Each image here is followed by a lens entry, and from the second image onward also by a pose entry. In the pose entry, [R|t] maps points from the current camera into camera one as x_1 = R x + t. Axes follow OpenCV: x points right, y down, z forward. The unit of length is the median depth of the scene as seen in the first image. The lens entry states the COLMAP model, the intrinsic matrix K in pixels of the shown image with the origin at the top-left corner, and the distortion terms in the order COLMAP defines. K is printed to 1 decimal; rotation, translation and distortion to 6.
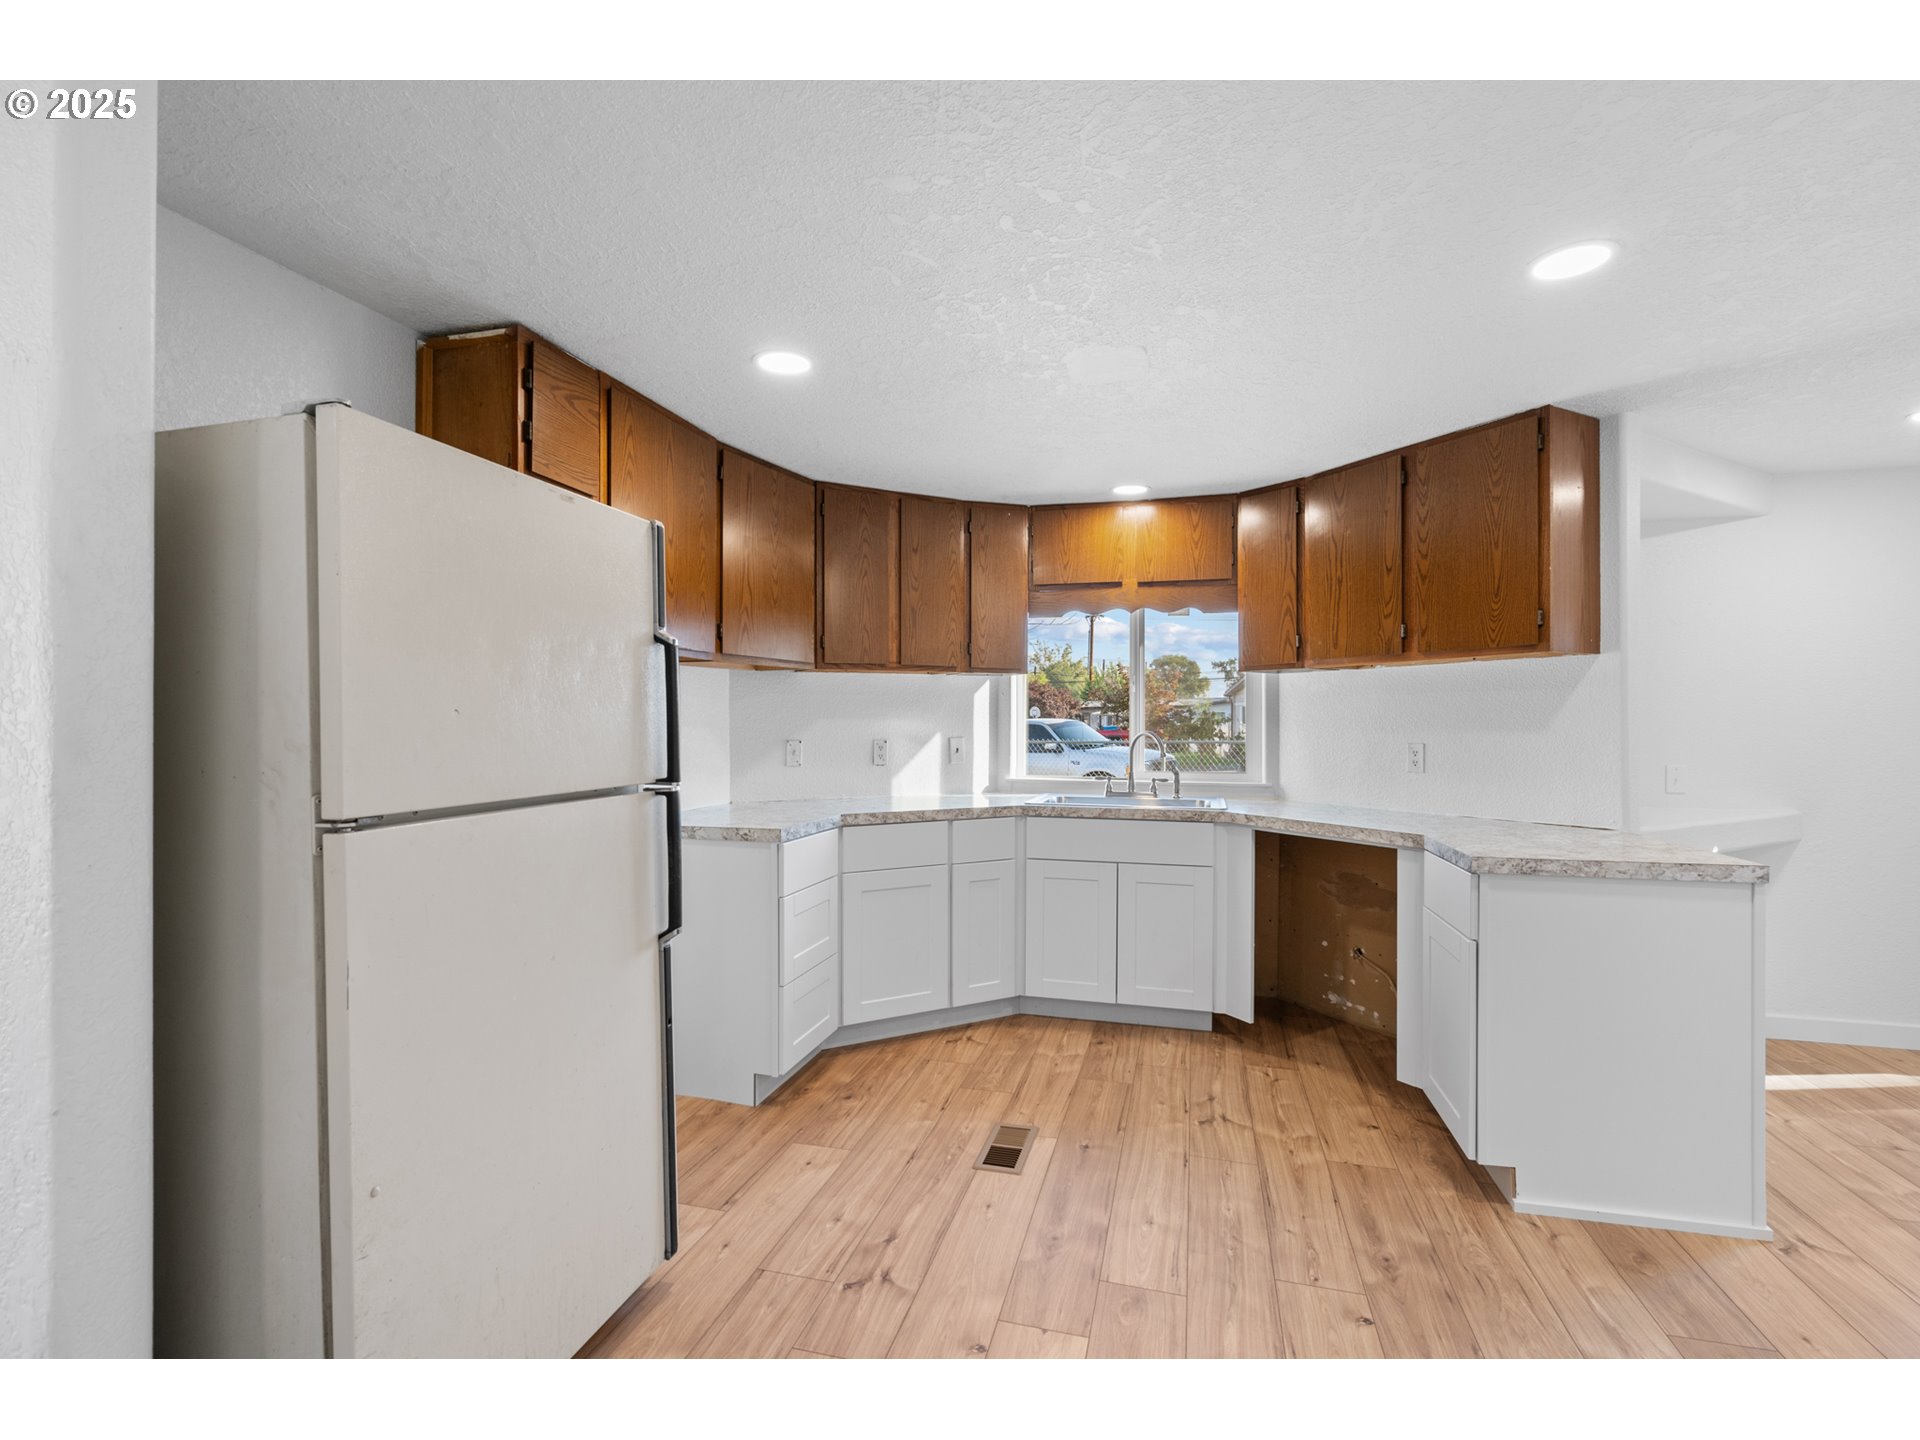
lens RADIAL K [[875.3, 0, 960.0], [0, 875.3, 720.0], [0, 0, 1]] dist [-0.000477, -0.000234]
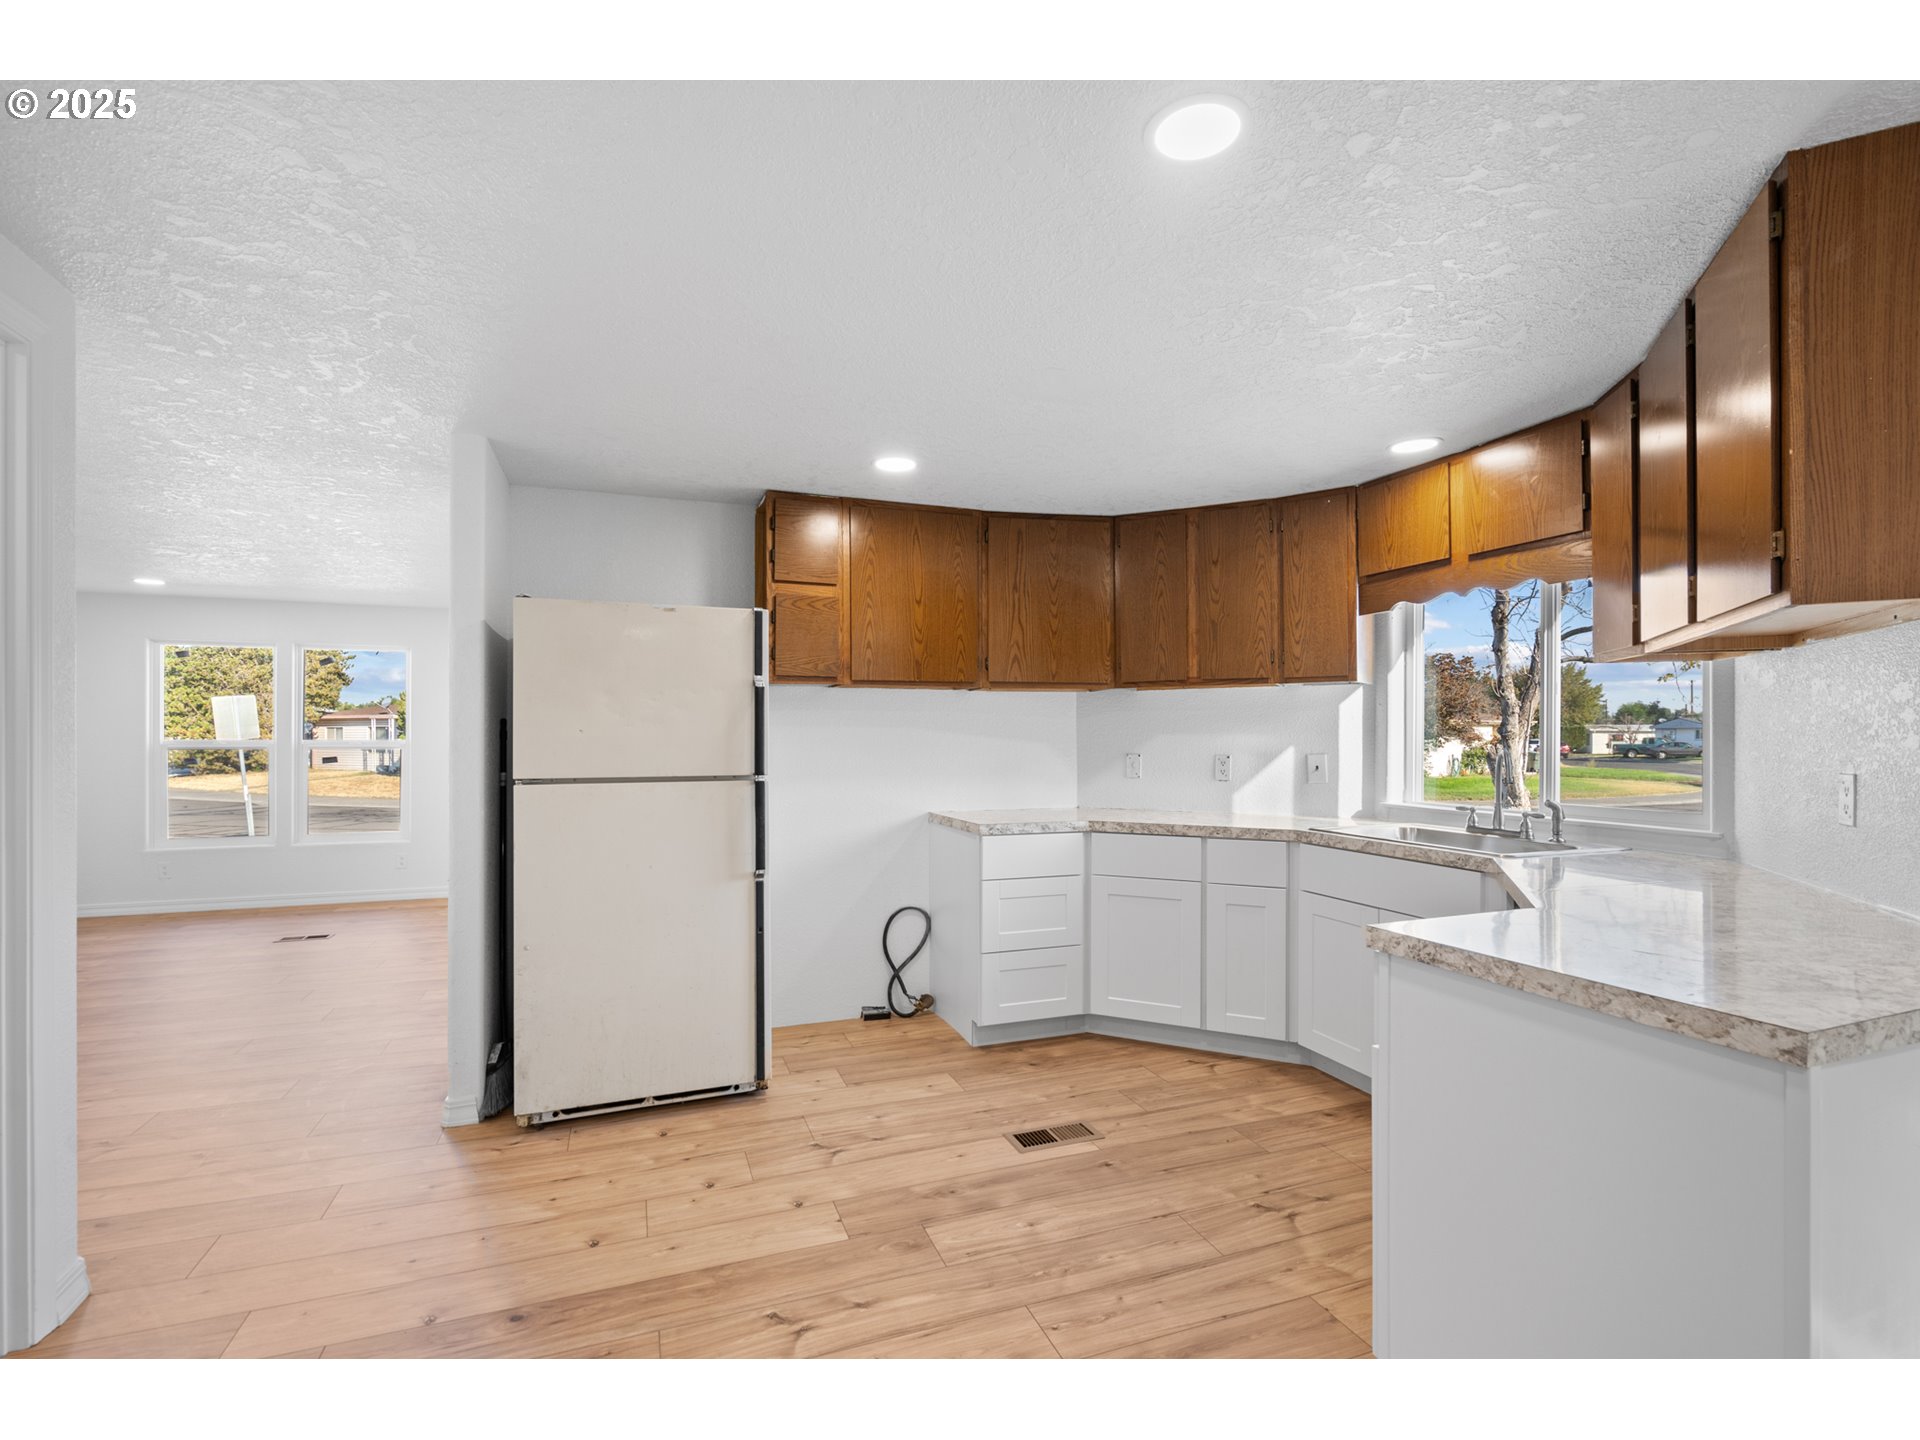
lens RADIAL K [[880.5, 0, 957.0], [0, 880.5, 728.4], [0, 0, 1]] dist [-0.001479, 0.000372]
pose [[0.589234, -0.007803, -0.807925, 0.691047], [0.000933, 0.999959, -0.008977, 0.001701], [0.807962, 0.004536, 0.589218, 0.220647]]
